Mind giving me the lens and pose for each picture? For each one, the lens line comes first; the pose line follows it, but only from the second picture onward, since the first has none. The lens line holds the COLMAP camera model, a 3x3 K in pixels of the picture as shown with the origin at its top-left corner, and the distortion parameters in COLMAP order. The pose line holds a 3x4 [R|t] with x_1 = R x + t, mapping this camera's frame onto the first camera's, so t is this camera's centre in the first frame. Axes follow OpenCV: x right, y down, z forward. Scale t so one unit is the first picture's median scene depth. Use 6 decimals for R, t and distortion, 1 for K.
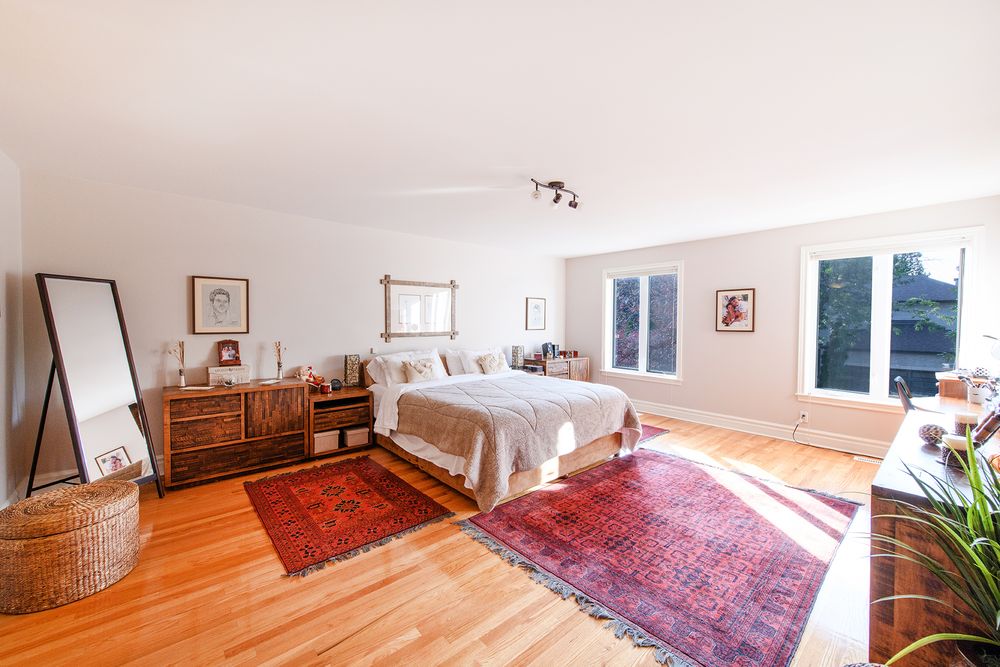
lens RADIAL K [[403.4, 0, 500.0], [0, 403.4, 333.5], [0, 0, 1]] dist [0.016380, -0.000008]
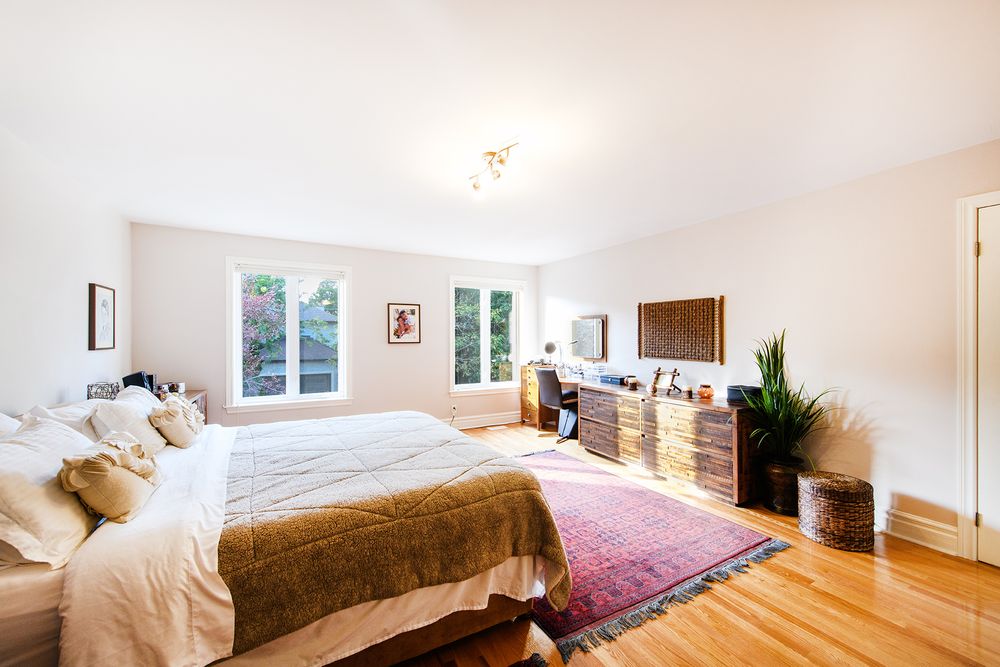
lens RADIAL K [[403.4, 0, 500.0], [0, 403.4, 333.5], [0, 0, 1]] dist [0.016380, -0.000008]
pose [[0.199218, 0.007860, 0.979924, -0.415114], [0.031828, 0.999388, -0.014487, -0.006687], [-0.979438, 0.034075, 0.198846, 0.538842]]
